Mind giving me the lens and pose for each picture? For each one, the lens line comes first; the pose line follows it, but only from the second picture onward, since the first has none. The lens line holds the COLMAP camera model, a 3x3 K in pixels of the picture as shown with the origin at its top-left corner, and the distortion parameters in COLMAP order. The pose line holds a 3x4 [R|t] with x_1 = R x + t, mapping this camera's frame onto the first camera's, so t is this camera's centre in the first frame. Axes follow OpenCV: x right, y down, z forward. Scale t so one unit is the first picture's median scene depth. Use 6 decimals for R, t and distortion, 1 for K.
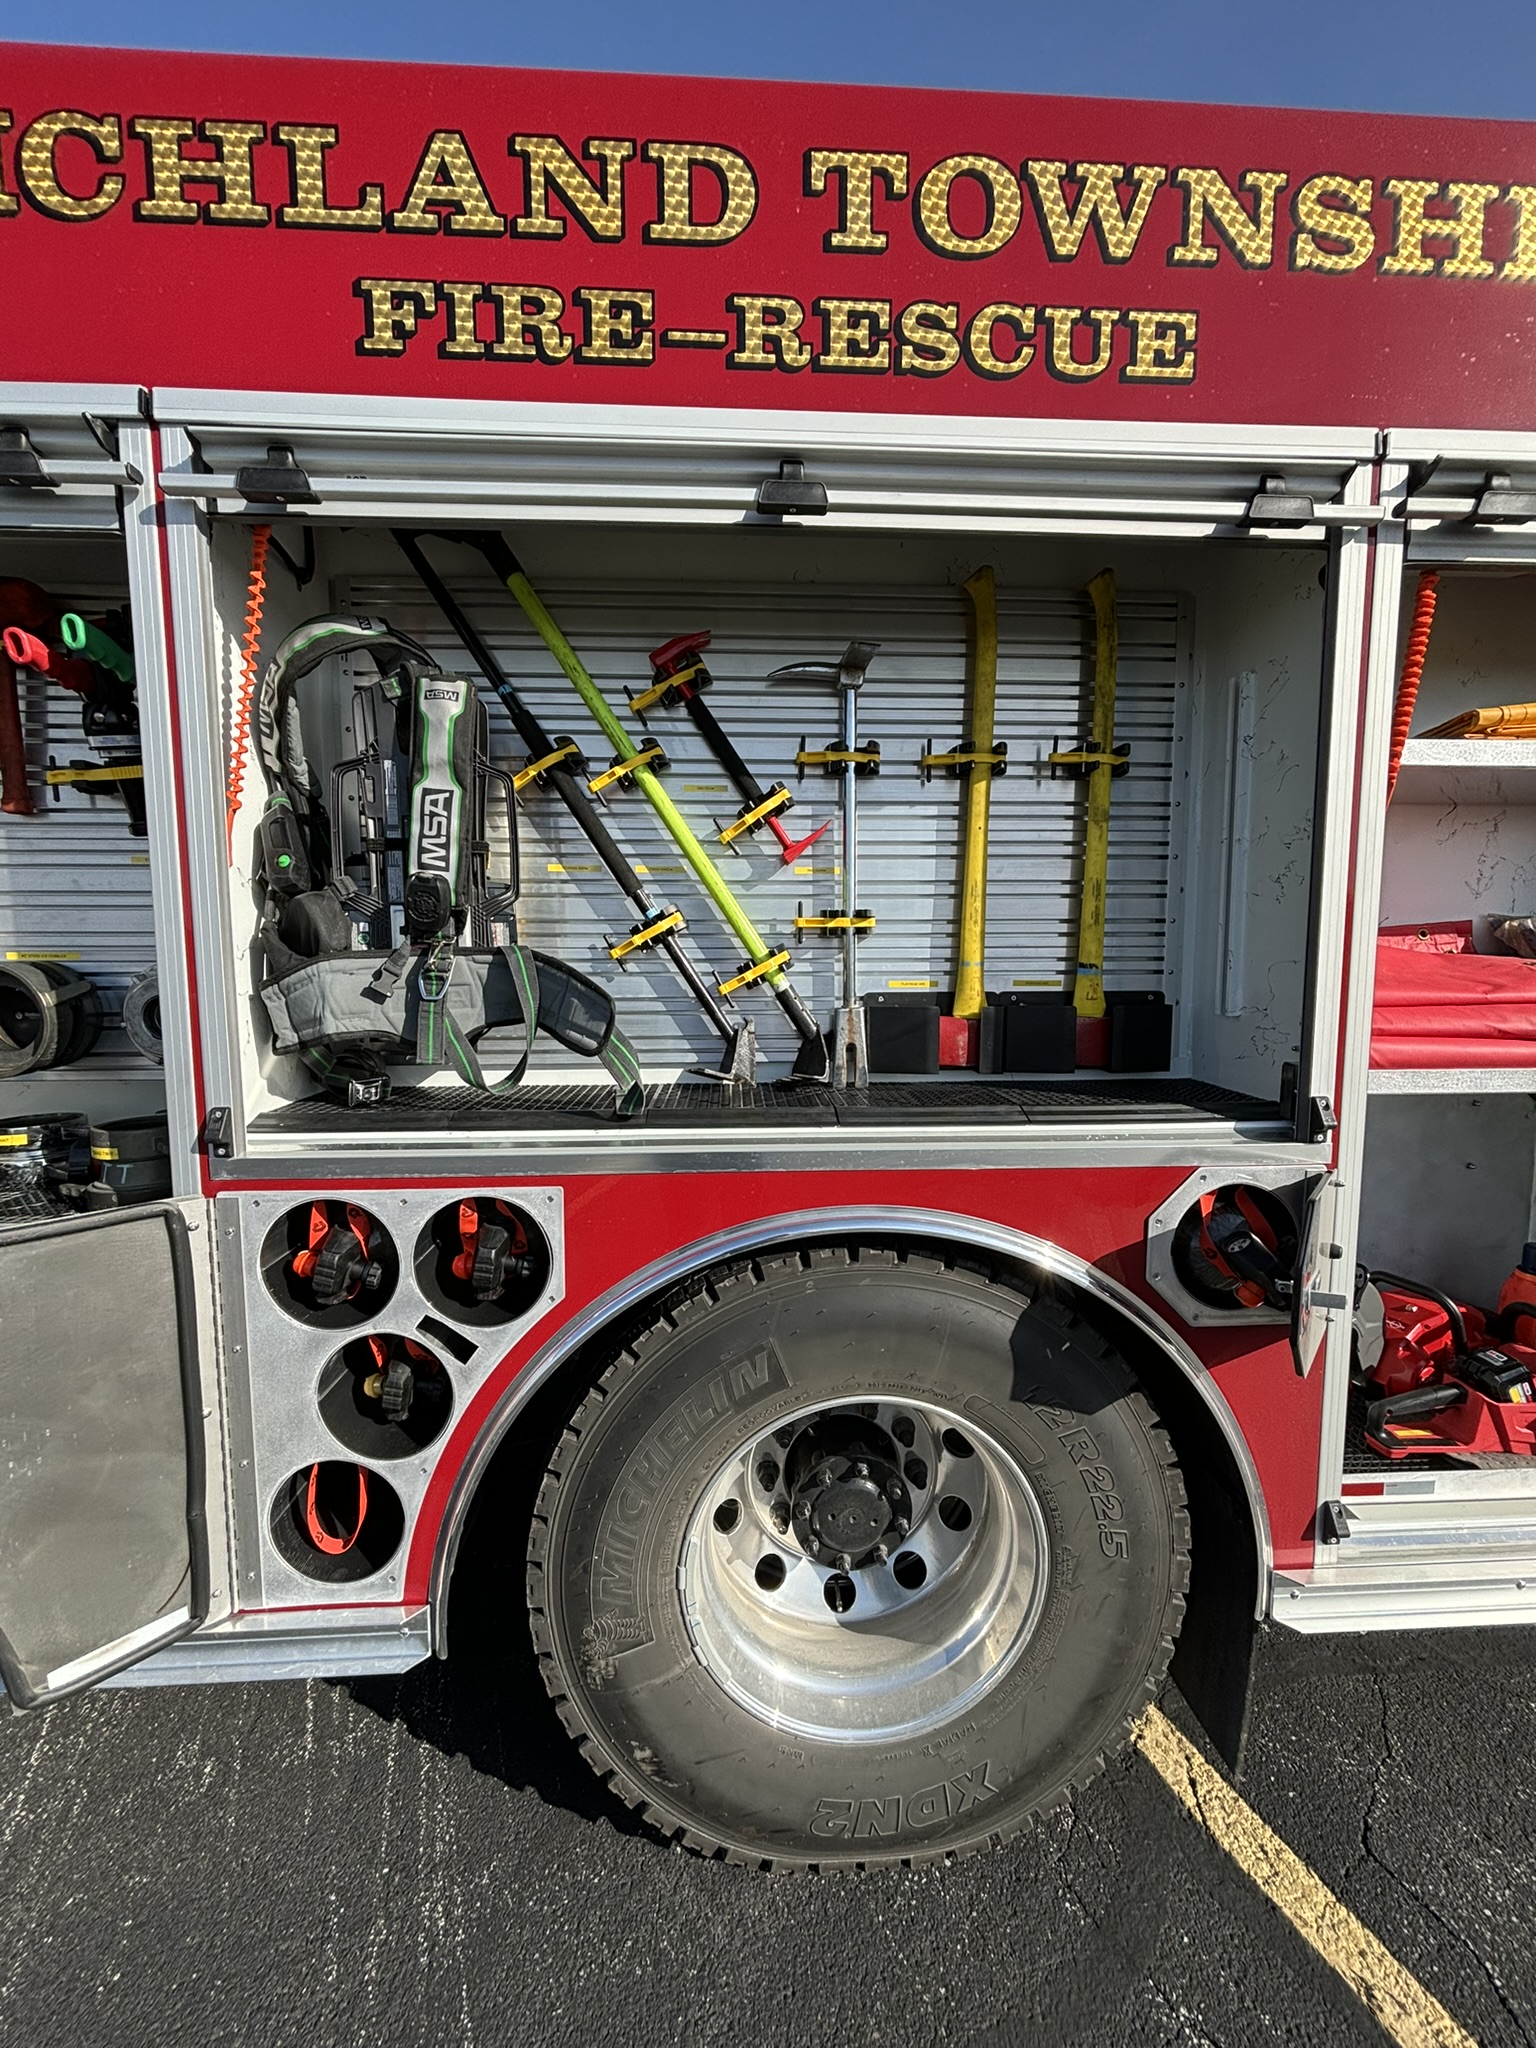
lens RADIAL K [[815.8, 0, 763.7], [0, 815.8, 1021.0], [0, 0, 1]] dist [-0.000990, -0.000714]
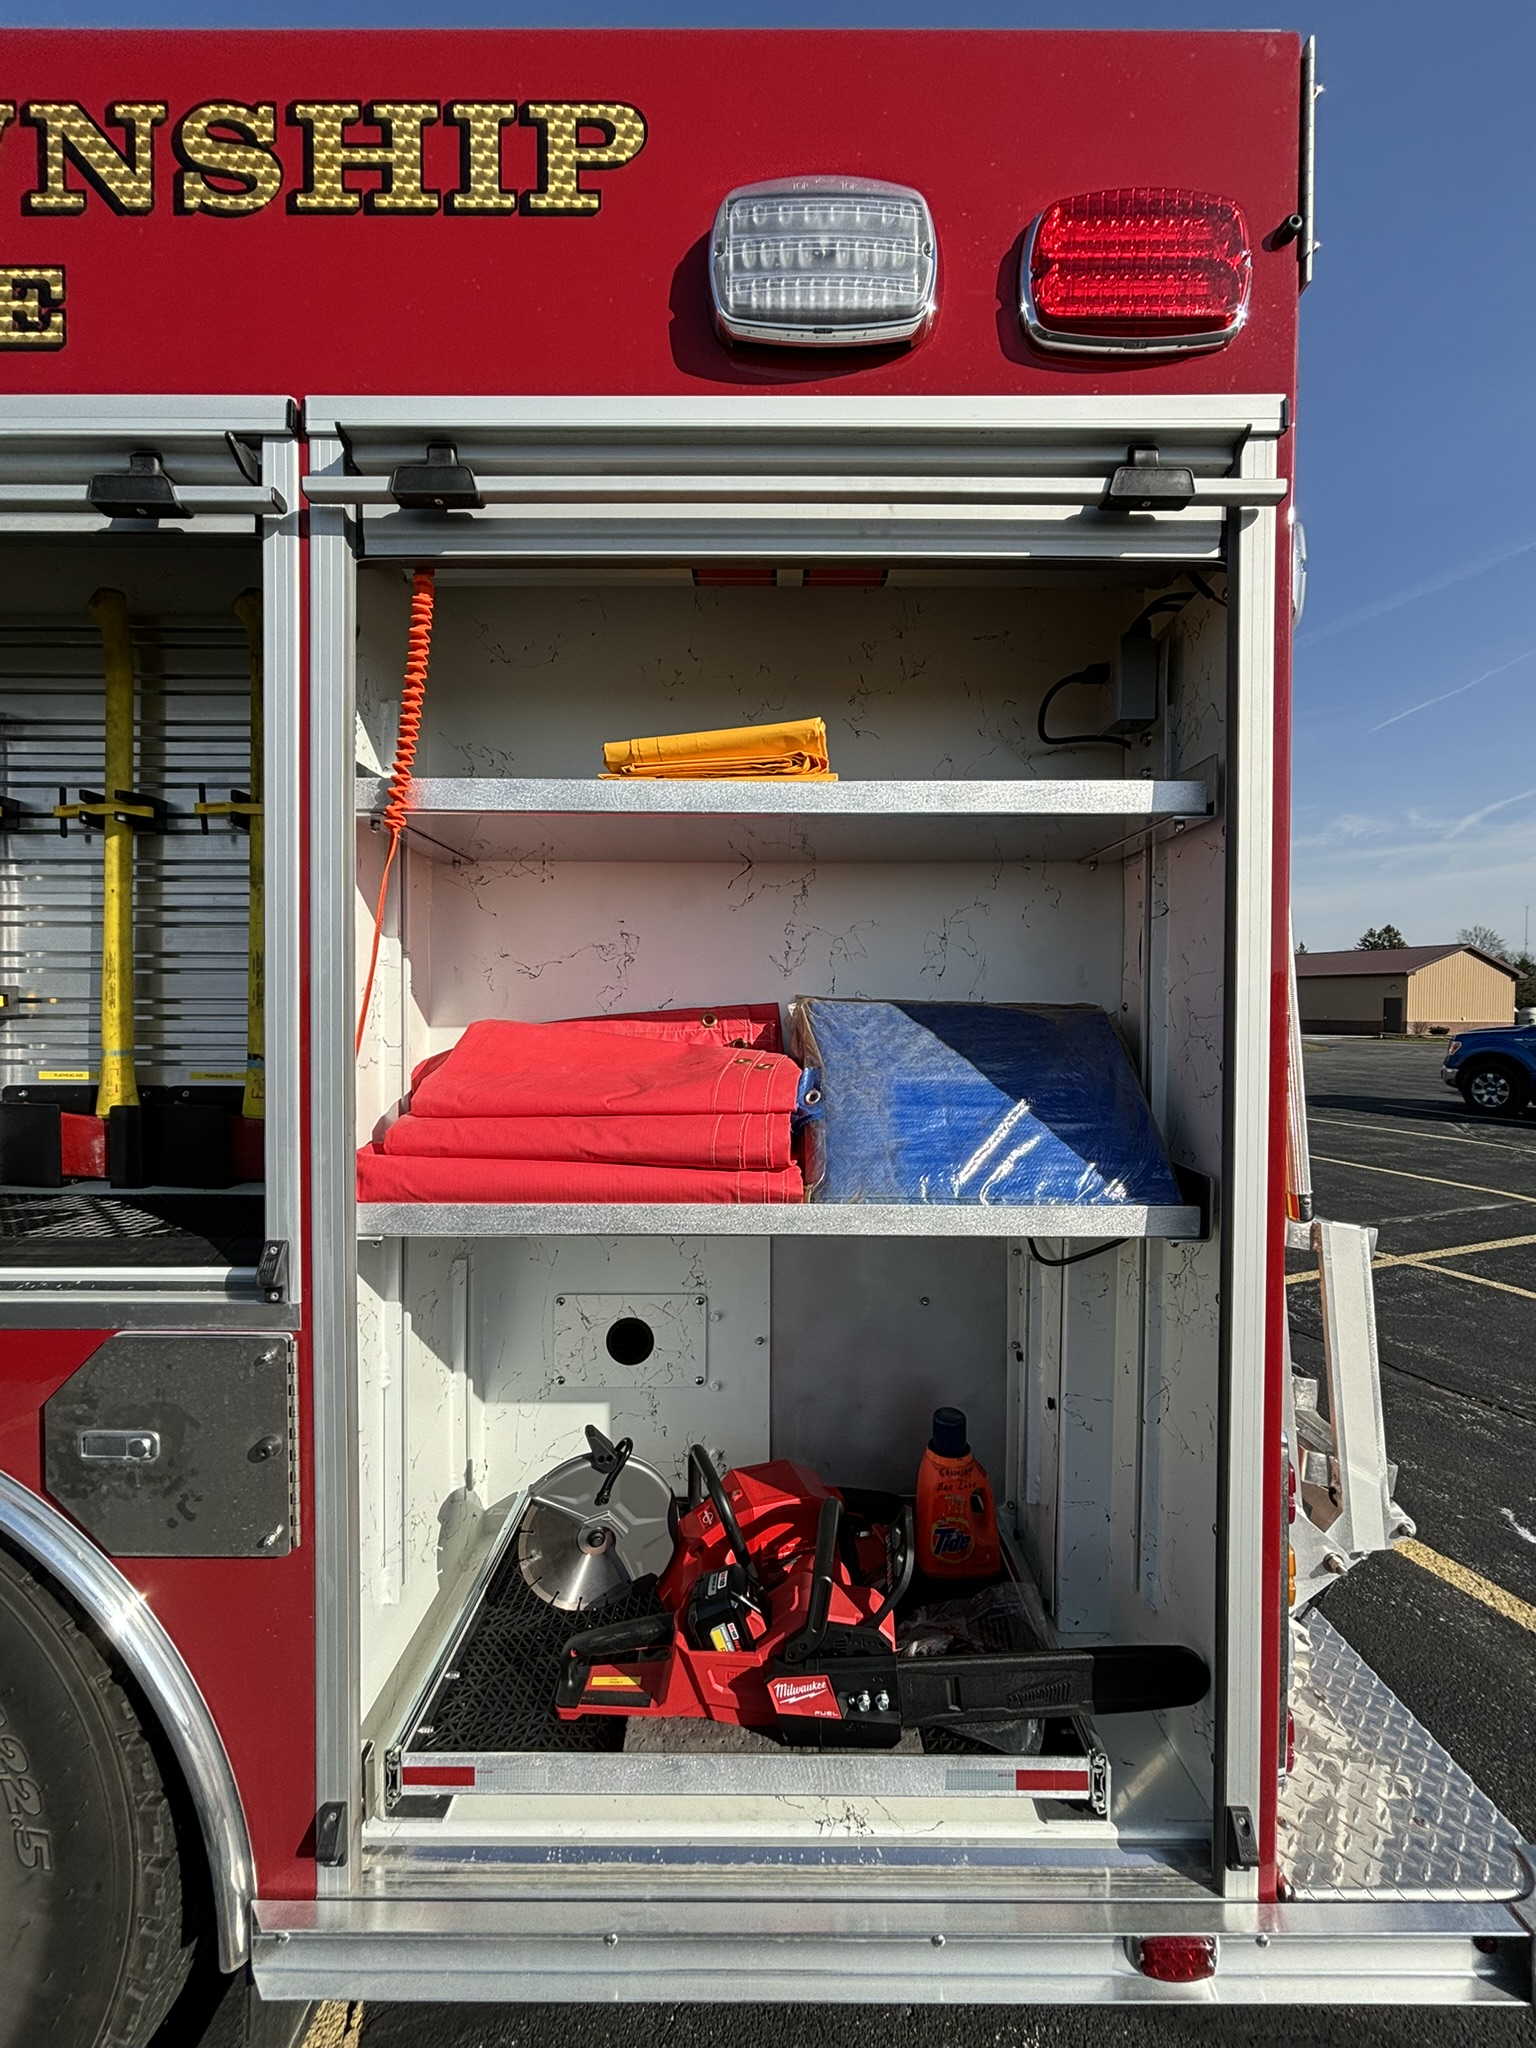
lens RADIAL K [[815.8, 0, 757.6], [0, 815.8, 1022.4], [0, 0, 1]] dist [-0.000990, -0.000714]
pose [[0.998885, 0.006485, -0.046770, 1.171230], [-0.009967, 0.997164, -0.074593, -0.057263], [0.046154, 0.074976, 0.996117, 0.256366]]
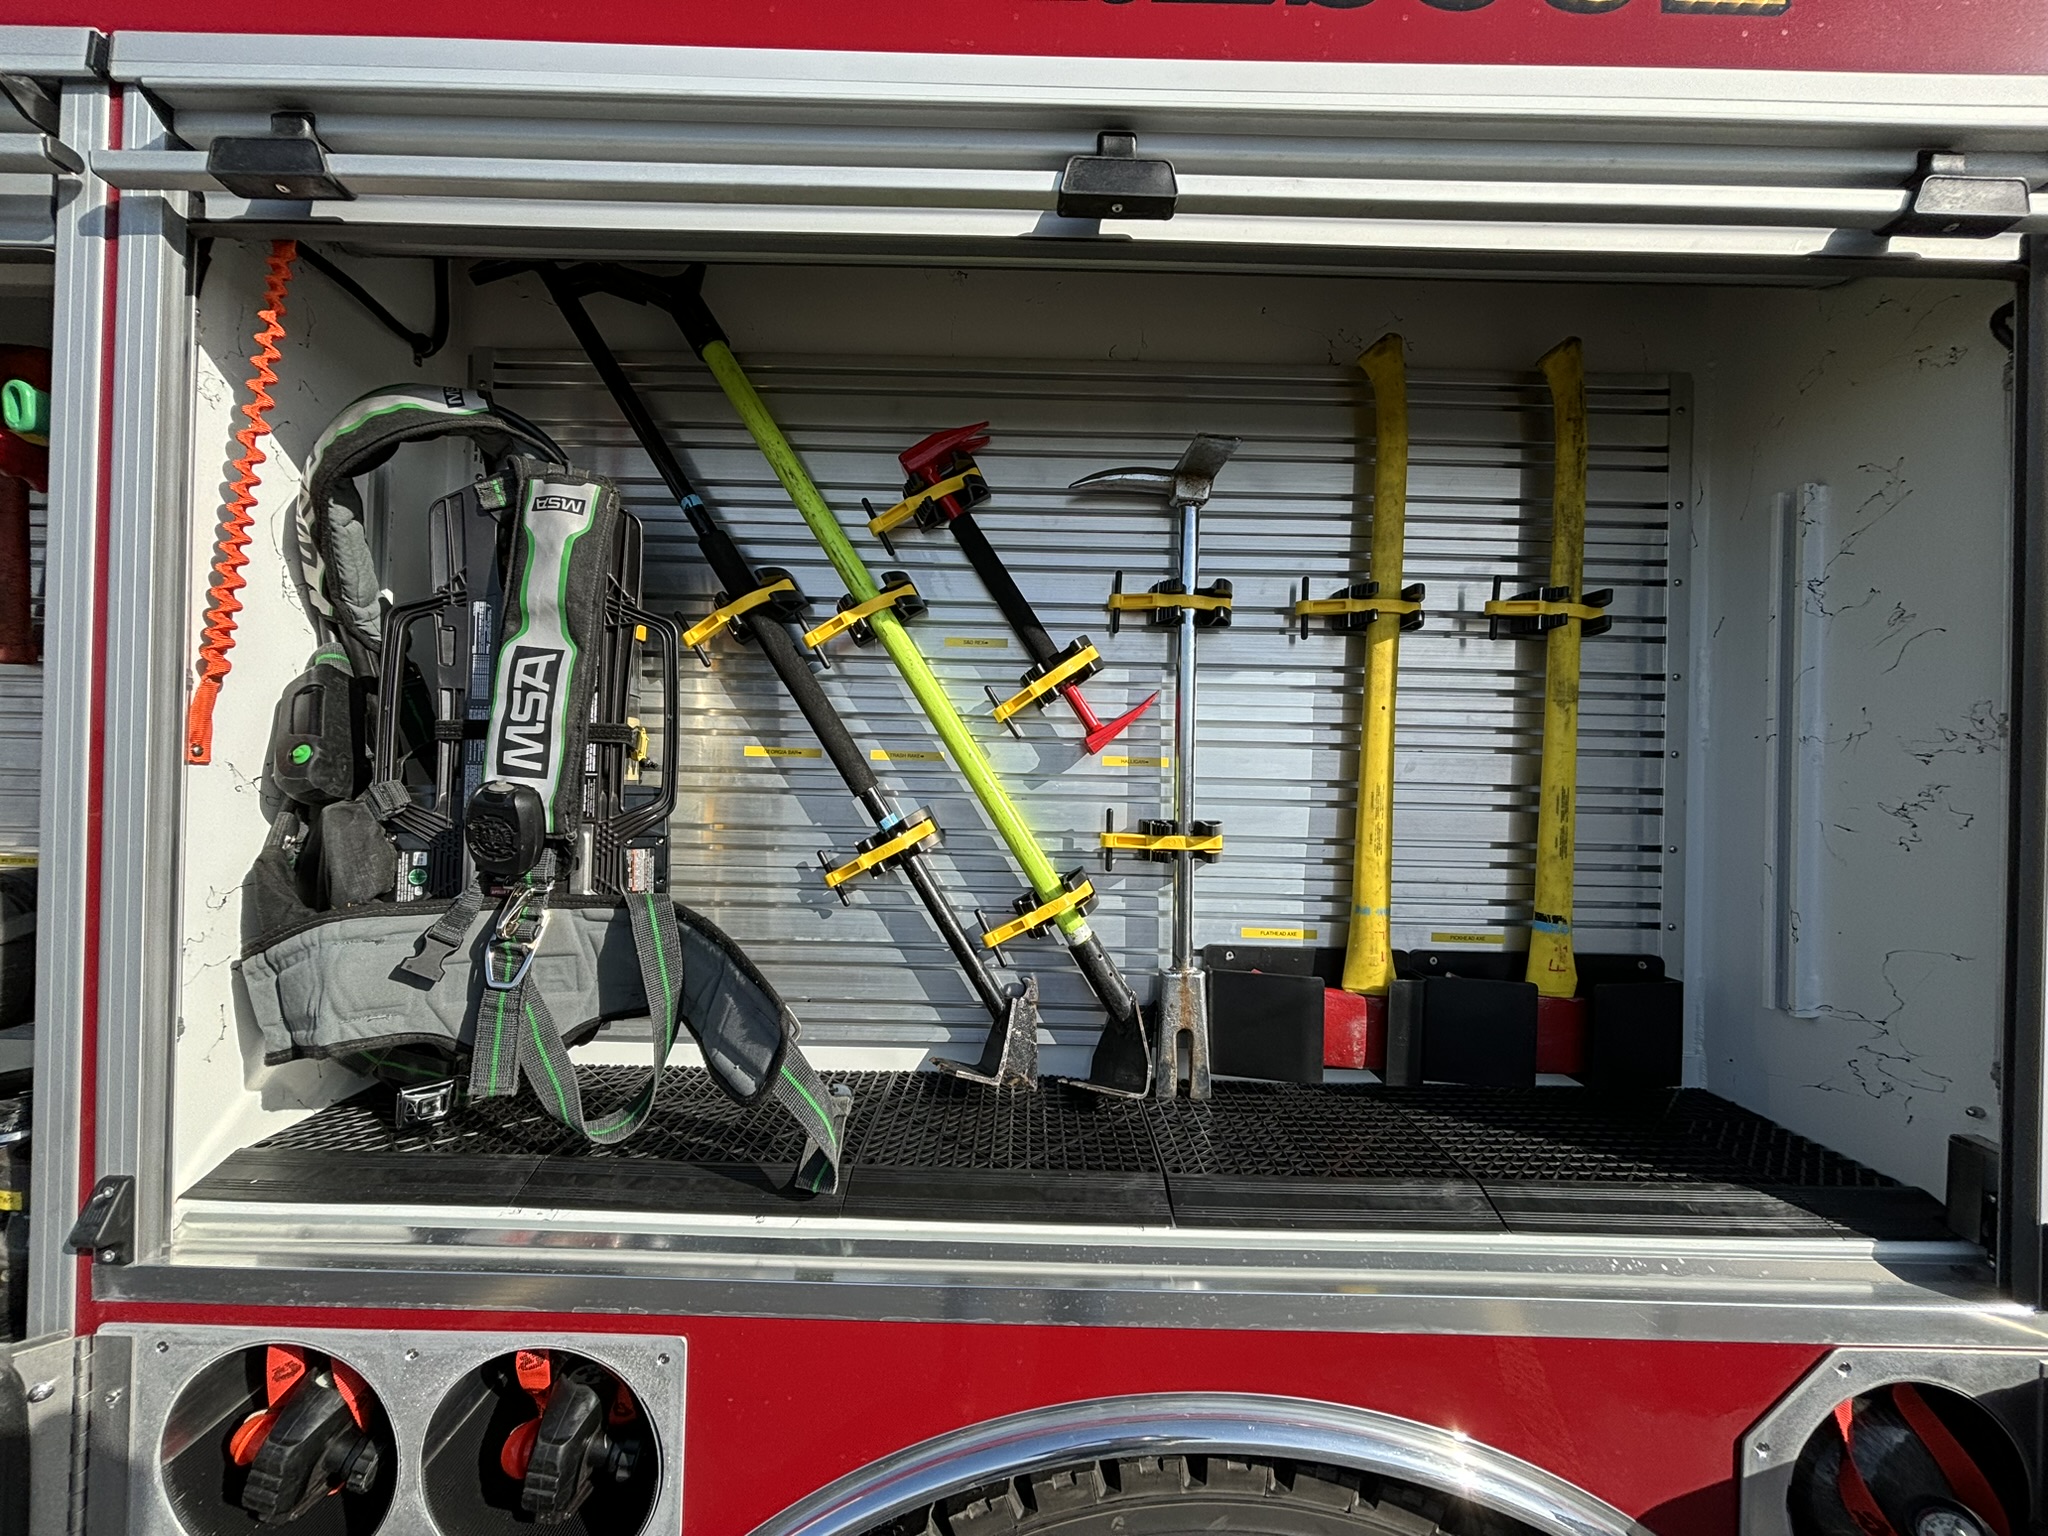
lens RADIAL K [[815.8, 0, 1011.2], [0, 815.8, 764.2], [0, 0, 1]] dist [-0.000990, -0.000714]
pose [[0.997965, 0.025858, -0.058284, 0.002198], [-0.031402, 0.994857, -0.096300, -0.142858], [0.055495, 0.097934, 0.993644, 0.395298]]
